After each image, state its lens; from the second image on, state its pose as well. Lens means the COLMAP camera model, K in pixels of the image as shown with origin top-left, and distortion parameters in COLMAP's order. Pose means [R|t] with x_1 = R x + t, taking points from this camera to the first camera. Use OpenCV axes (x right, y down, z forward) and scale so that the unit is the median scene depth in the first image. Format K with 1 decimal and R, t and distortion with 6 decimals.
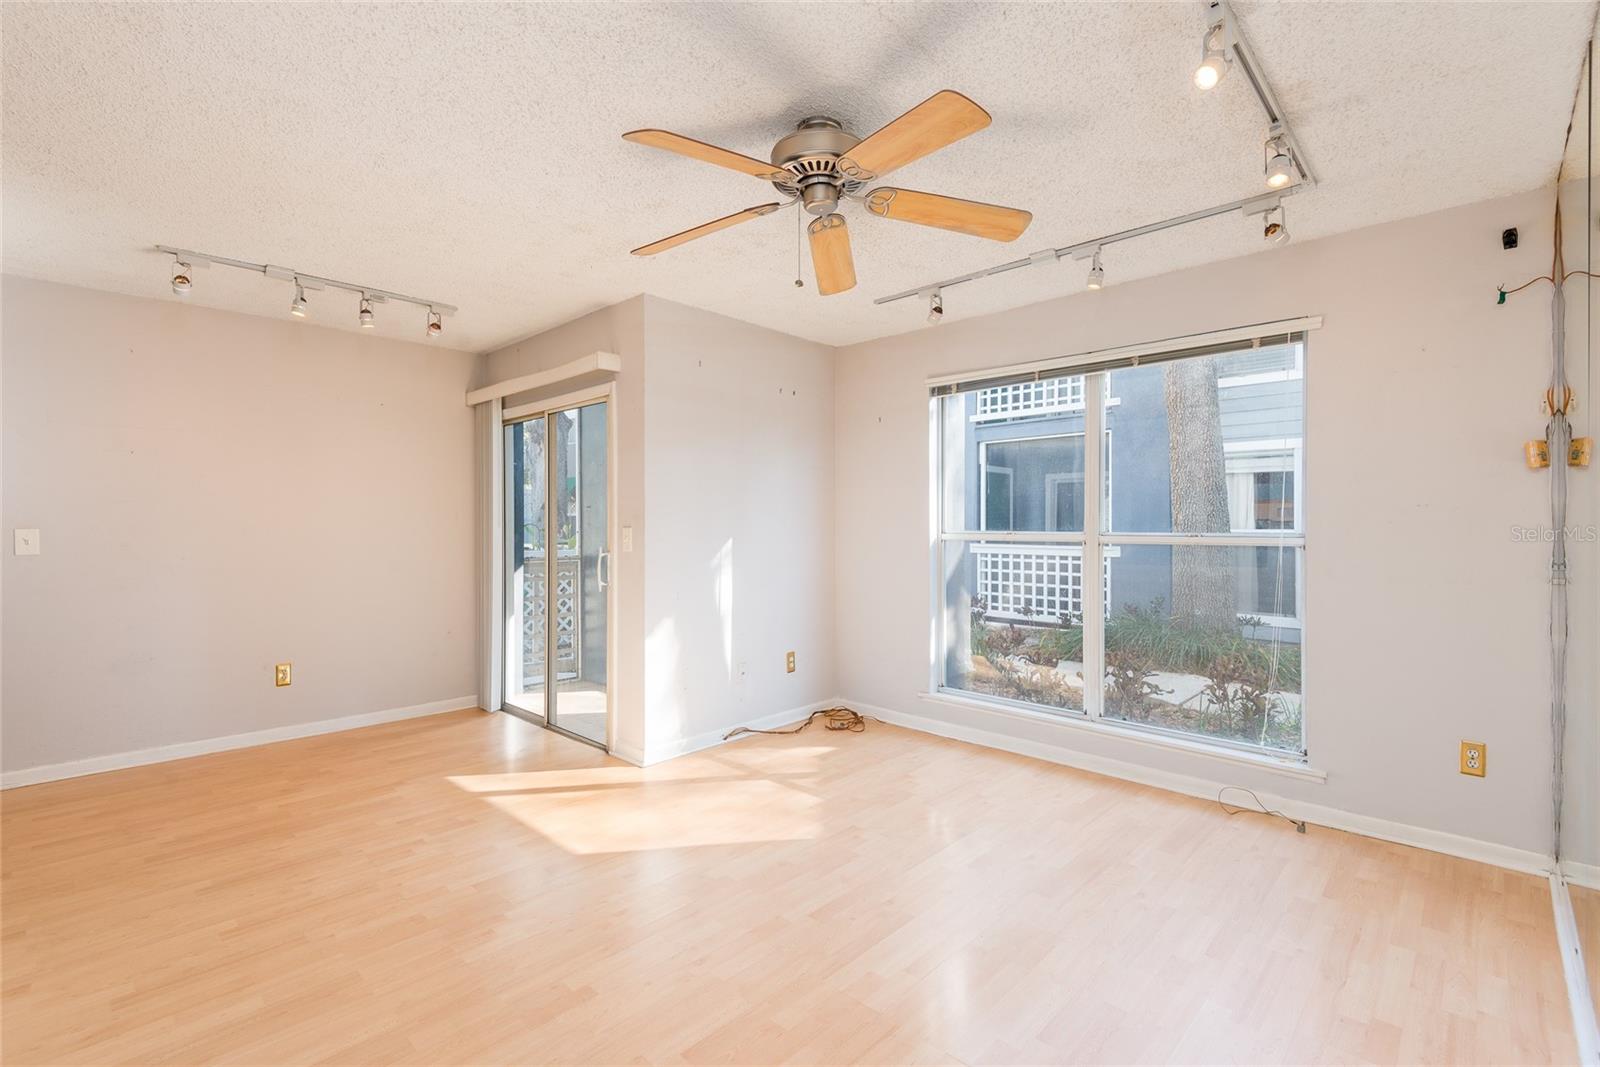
lens RADIAL K [[724.5, 0, 798.9], [0, 724.5, 531.1], [0, 0, 1]] dist [0.027823, -0.000003]
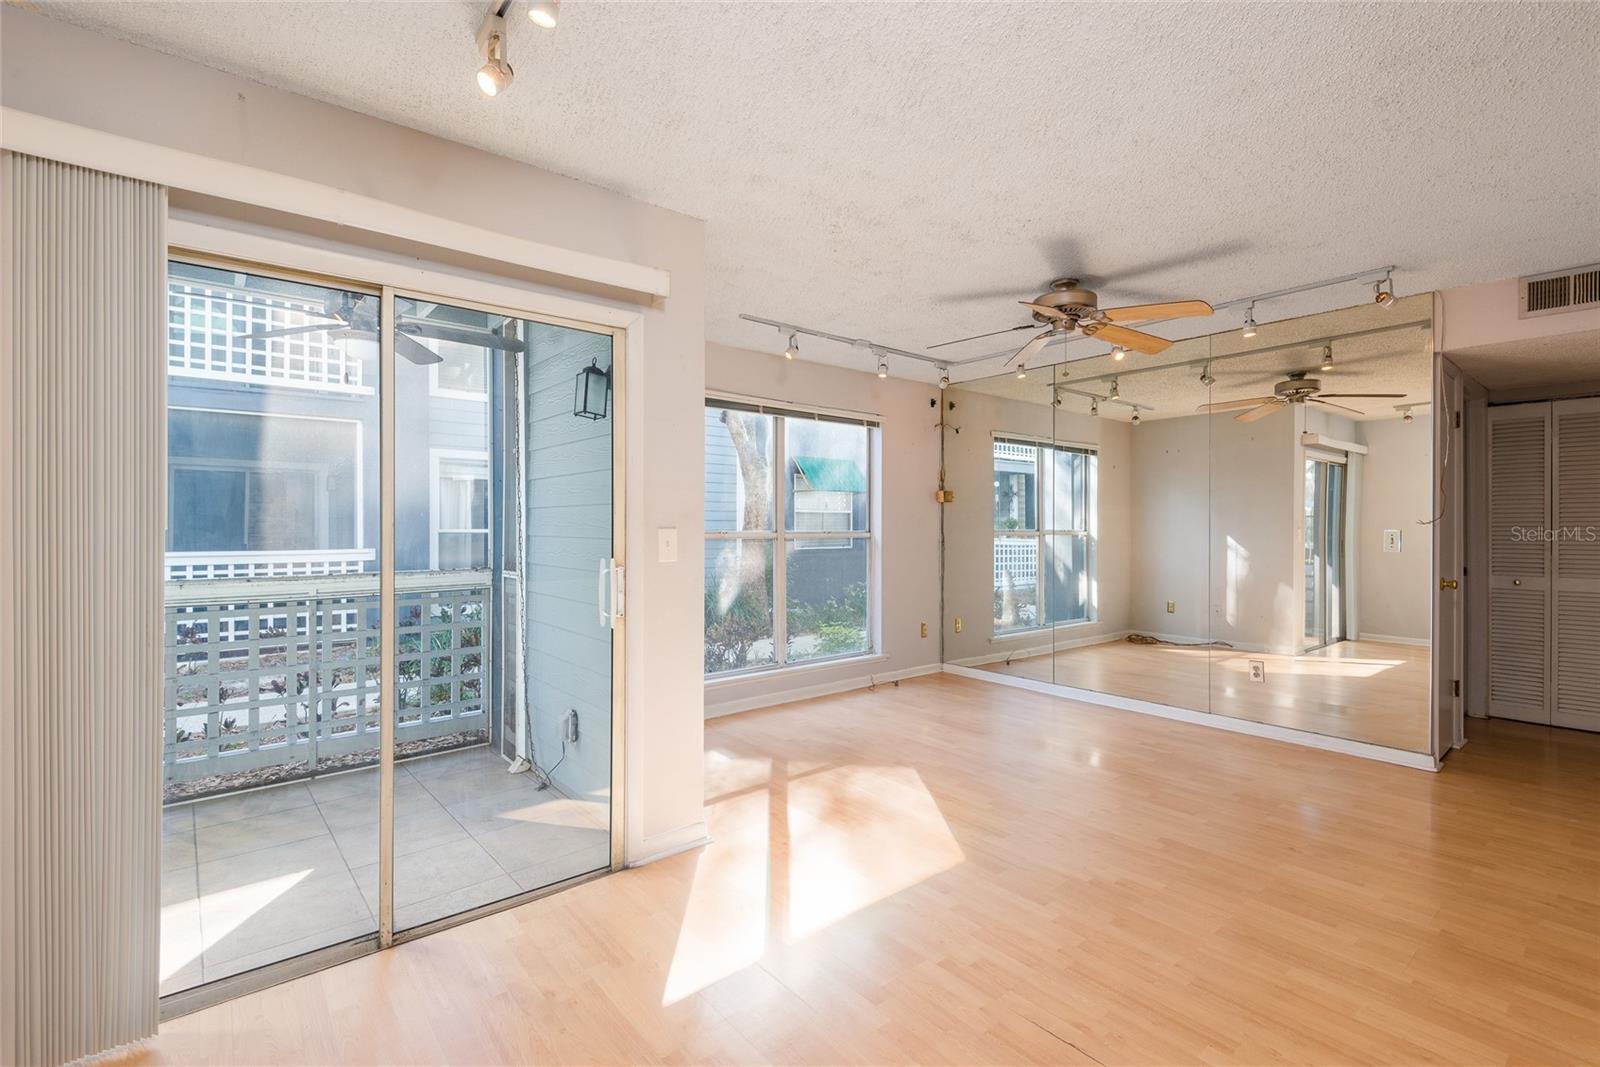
lens RADIAL K [[724.5, 0, 798.2], [0, 724.5, 529.5], [0, 0, 1]] dist [0.027823, -0.000003]
pose [[0.108151, -0.003488, 0.994128, -1.051198], [0.005834, 0.999979, 0.002874, -0.005629], [-0.994117, 0.005489, 0.108169, 0.897308]]
